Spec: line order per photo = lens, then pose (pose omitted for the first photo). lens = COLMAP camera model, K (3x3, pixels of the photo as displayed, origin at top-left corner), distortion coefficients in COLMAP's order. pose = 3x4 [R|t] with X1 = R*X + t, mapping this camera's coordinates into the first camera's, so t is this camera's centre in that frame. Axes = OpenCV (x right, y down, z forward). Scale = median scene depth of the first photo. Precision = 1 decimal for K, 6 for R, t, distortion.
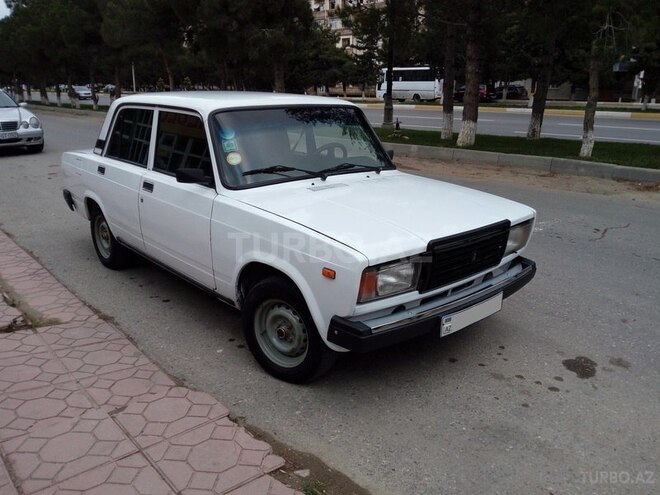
lens RADIAL K [[543.0, 0, 335.7], [0, 543.0, 247.2], [0, 0, 1]] dist [0.061672, -0.124899]
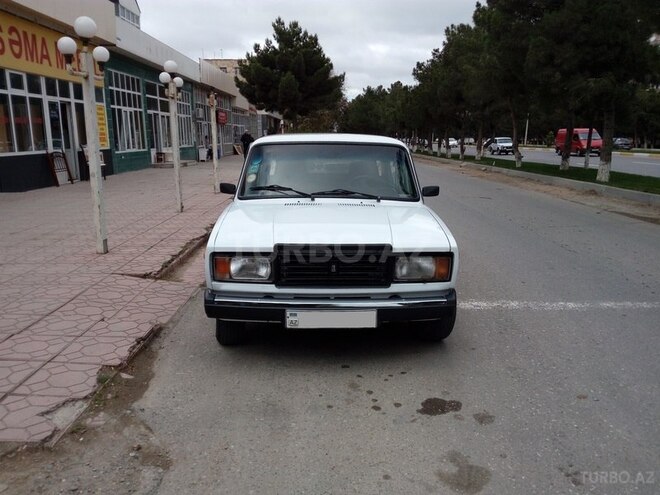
lens RADIAL K [[540.4, 0, 336.6], [0, 540.4, 246.3], [0, 0, 1]] dist [0.076781, -0.123300]
pose [[0.763989, 0.127207, -0.632566, 0.824695], [-0.186215, 0.982127, -0.027401, 0.001842], [0.617774, 0.138727, 0.774022, 0.103250]]
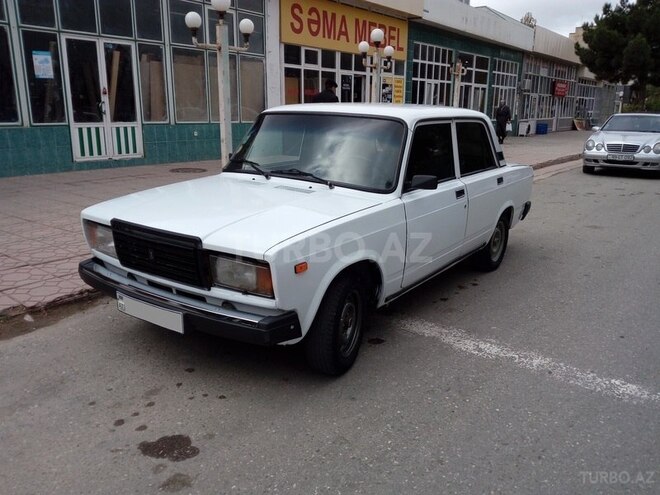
lens RADIAL K [[543.0, 0, 335.7], [0, 543.0, 247.2], [0, 0, 1]] dist [0.061672, -0.124899]
pose [[0.226917, 0.246240, -0.942271, 1.075884], [-0.297663, 0.938748, 0.173636, -0.228400], [0.927311, 0.241079, 0.286314, 0.870335]]
